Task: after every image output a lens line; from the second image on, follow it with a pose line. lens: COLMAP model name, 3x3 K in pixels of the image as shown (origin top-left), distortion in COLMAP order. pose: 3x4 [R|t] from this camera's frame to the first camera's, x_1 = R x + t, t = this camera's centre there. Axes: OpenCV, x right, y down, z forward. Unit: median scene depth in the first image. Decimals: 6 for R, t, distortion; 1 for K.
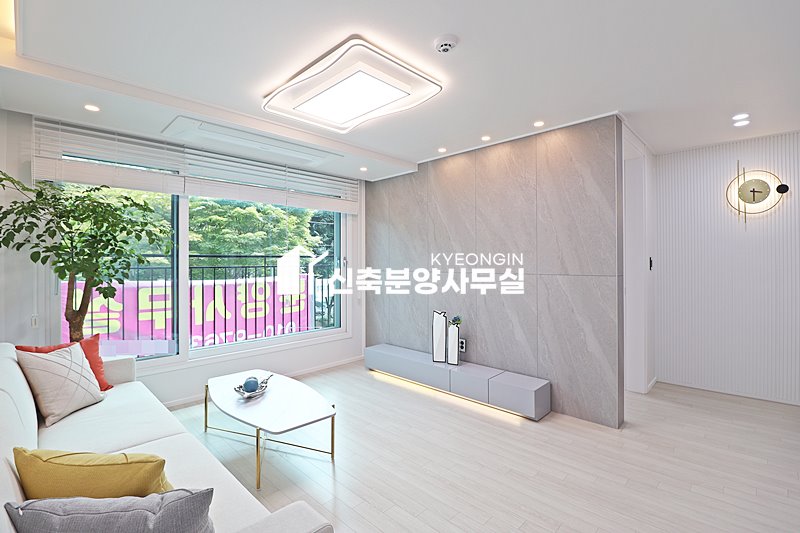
lens RADIAL K [[367.0, 0, 397.0], [0, 367.0, 262.3], [0, 0, 1]] dist [-0.011052, -0.006437]
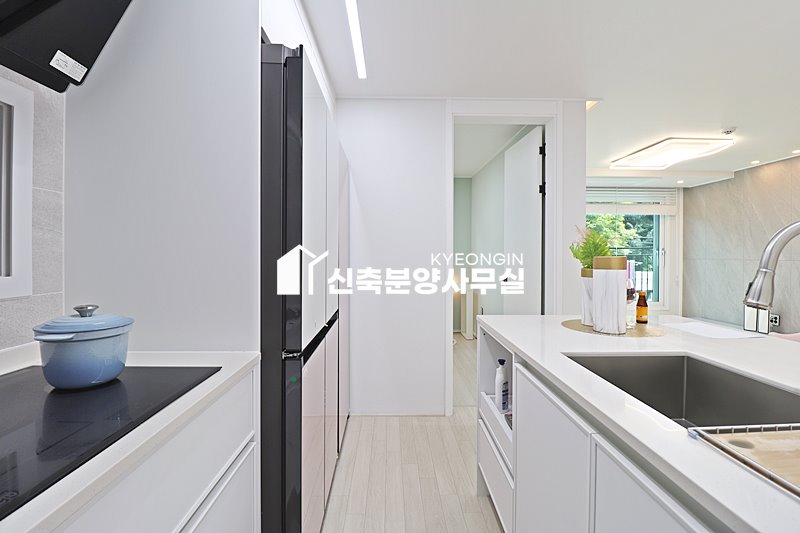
lens RADIAL K [[367.0, 0, 404.2], [0, 367.0, 257.4], [0, 0, 1]] dist [-0.011052, -0.006437]
pose [[0.723628, 0.009851, -0.690120, 0.095630], [-0.006220, 0.999951, 0.007752, 0.015548], [0.690162, -0.001317, 0.723653, -0.638375]]
